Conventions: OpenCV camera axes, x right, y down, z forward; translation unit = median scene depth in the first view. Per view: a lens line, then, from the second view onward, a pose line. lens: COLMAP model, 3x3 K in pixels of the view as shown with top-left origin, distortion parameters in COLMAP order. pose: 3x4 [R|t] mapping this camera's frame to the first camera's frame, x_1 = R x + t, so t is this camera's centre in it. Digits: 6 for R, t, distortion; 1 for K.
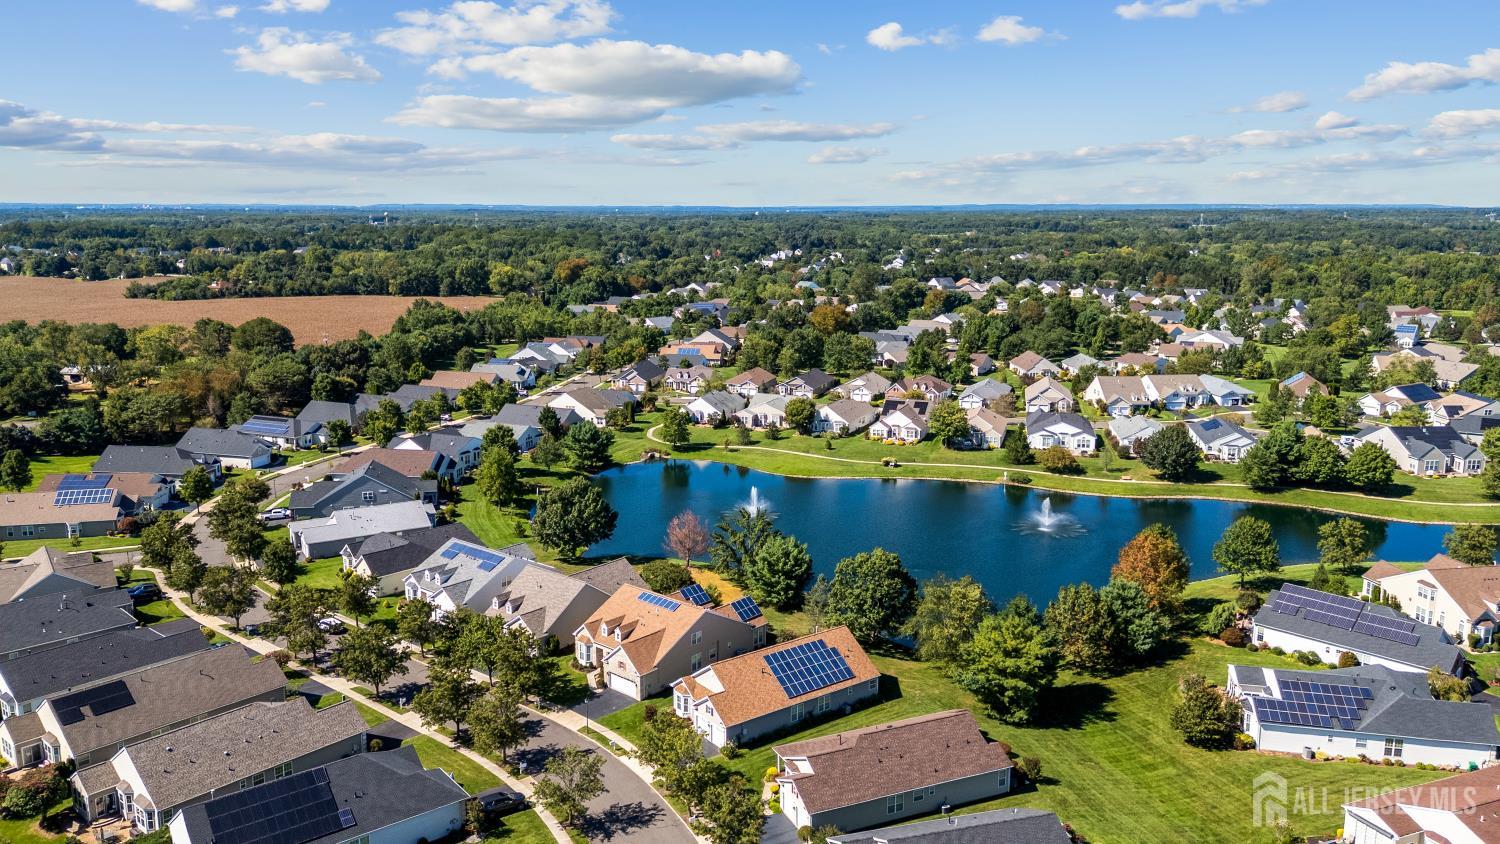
lens RADIAL K [[1130.2, 0, 750.0], [0, 1130.2, 422.0], [0, 0, 1]] dist [-0.003276, -0.002519]
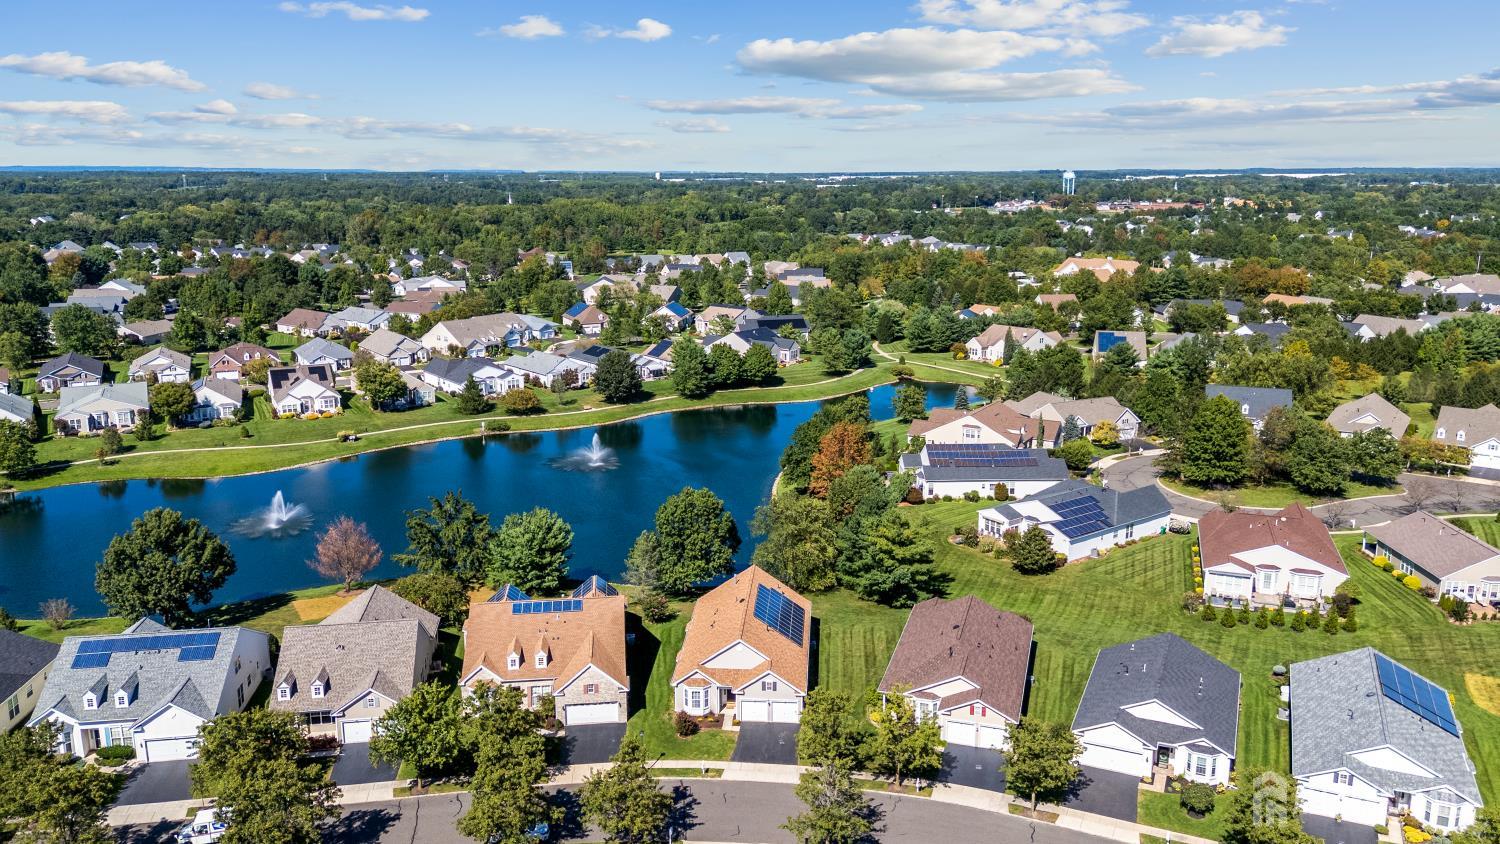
lens RADIAL K [[1131.5, 0, 750.0], [0, 1131.5, 422.0], [0, 0, 1]] dist [0.049244, -0.002894]
pose [[0.644390, -0.165744, 0.746519, -0.325719], [0.146300, 0.984917, 0.092388, -0.009607], [-0.750572, 0.049682, 0.658919, 0.223921]]
